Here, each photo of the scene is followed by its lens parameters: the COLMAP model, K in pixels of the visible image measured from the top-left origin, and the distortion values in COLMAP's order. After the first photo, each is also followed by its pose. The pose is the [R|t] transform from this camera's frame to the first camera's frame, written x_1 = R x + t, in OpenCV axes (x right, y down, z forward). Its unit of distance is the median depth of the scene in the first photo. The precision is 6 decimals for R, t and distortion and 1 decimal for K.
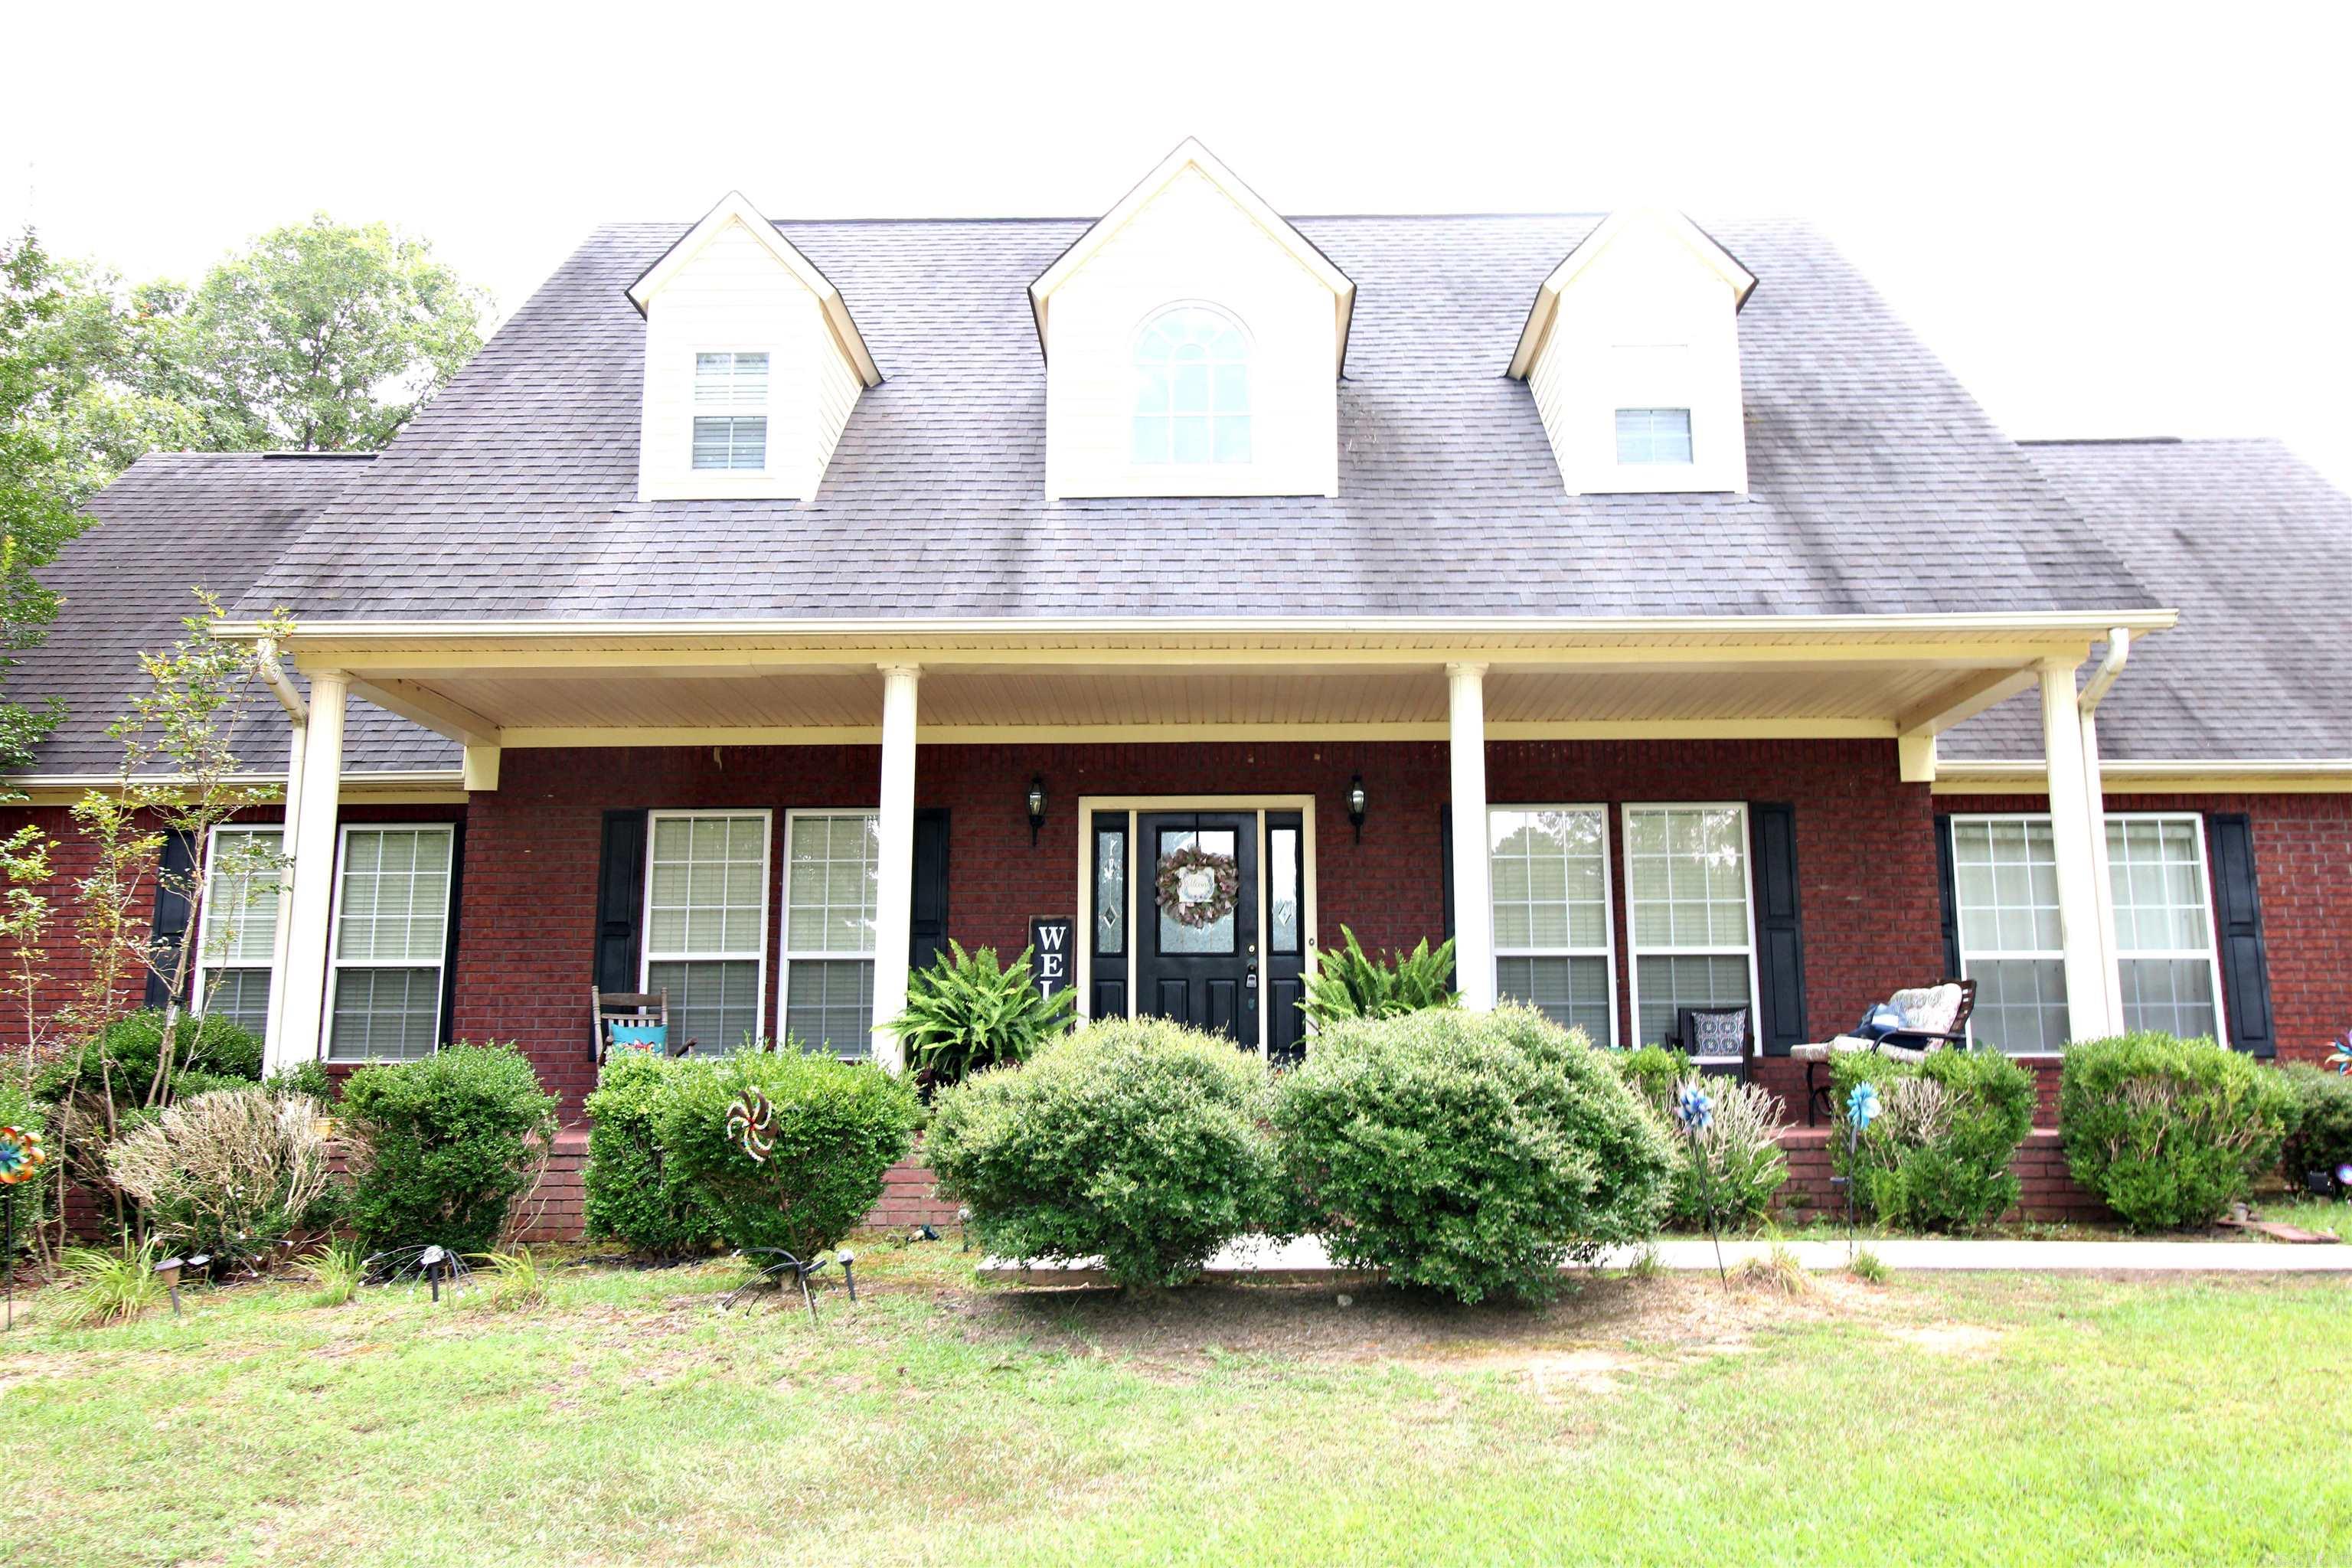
lens RADIAL K [[1793.3, 0, 1198.0], [0, 1793.3, 789.8], [0, 0, 1]] dist [0.023609, 0.001675]
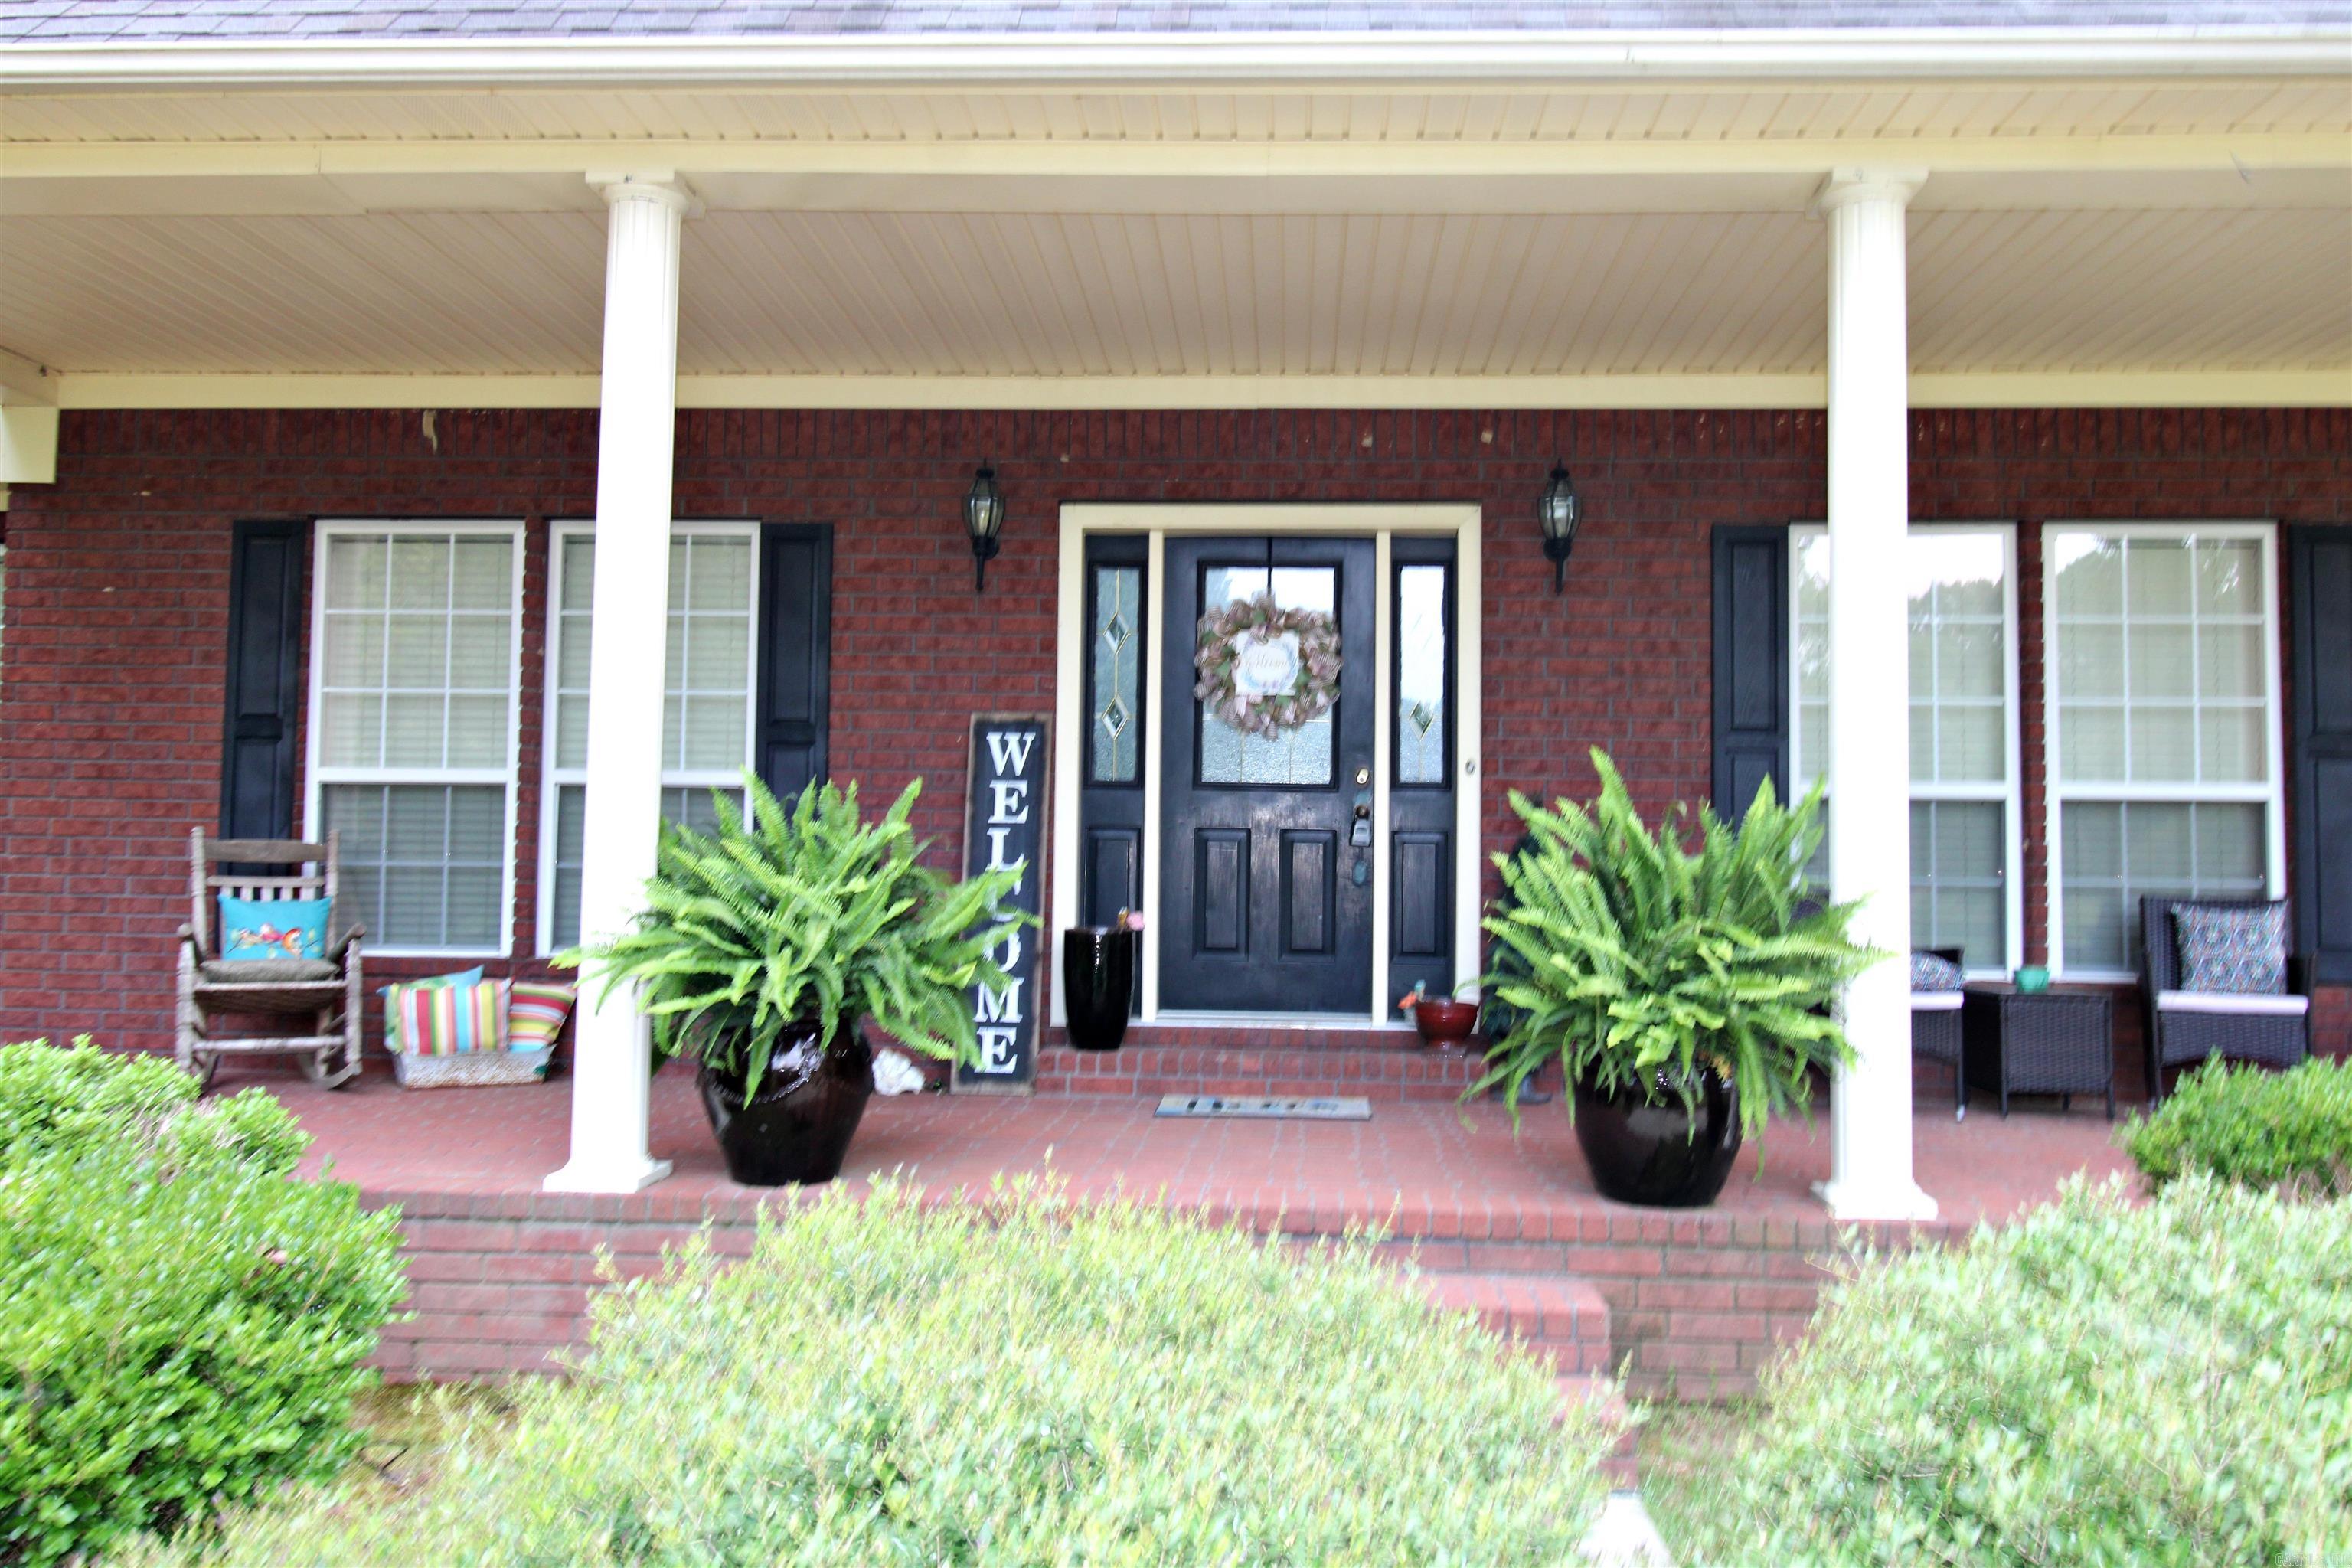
lens RADIAL K [[1793.3, 0, 1185.7], [0, 1793.3, 778.1], [0, 0, 1]] dist [0.023609, 0.001675]
pose [[0.997673, 0.015360, -0.066425, 0.011786], [-0.009124, 0.995607, 0.093183, 0.036518], [0.067565, -0.092360, 0.993431, 0.433902]]
